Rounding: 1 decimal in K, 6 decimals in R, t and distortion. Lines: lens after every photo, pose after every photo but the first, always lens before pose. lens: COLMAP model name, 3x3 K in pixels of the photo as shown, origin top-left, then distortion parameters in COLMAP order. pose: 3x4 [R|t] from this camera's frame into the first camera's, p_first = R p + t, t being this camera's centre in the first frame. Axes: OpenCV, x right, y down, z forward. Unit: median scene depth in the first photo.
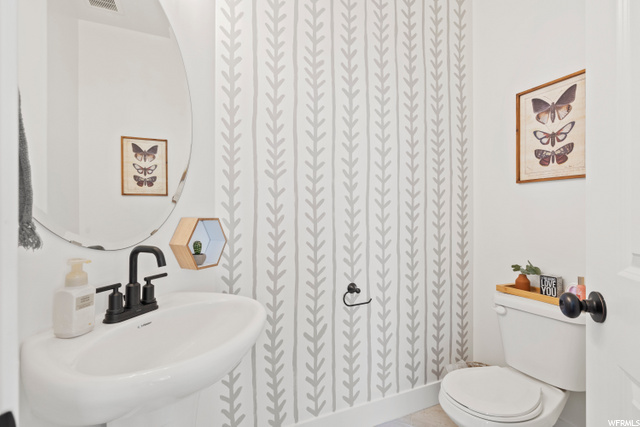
lens RADIAL K [[289.5, 0, 316.9], [0, 289.5, 215.6], [0, 0, 1]] dist [-0.000616, 0.000510]
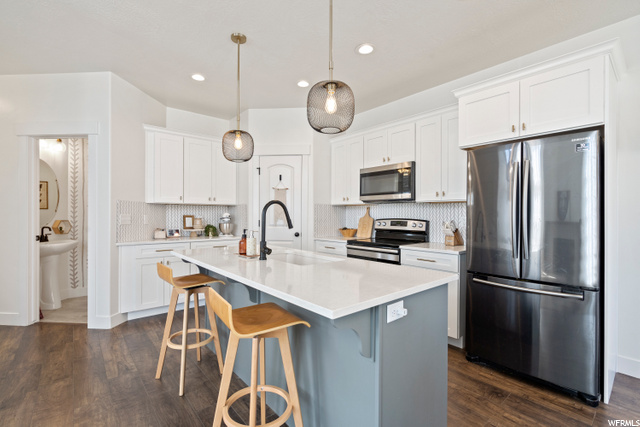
lens RADIAL K [[289.5, 0, 316.9], [0, 289.5, 215.6], [0, 0, 1]] dist [-0.000616, 0.000510]
pose [[0.956965, 0.004113, 0.290175, 1.408885], [-0.004377, 0.999990, 0.000264, -0.058839], [-0.290171, -0.001523, 0.956974, -2.989893]]
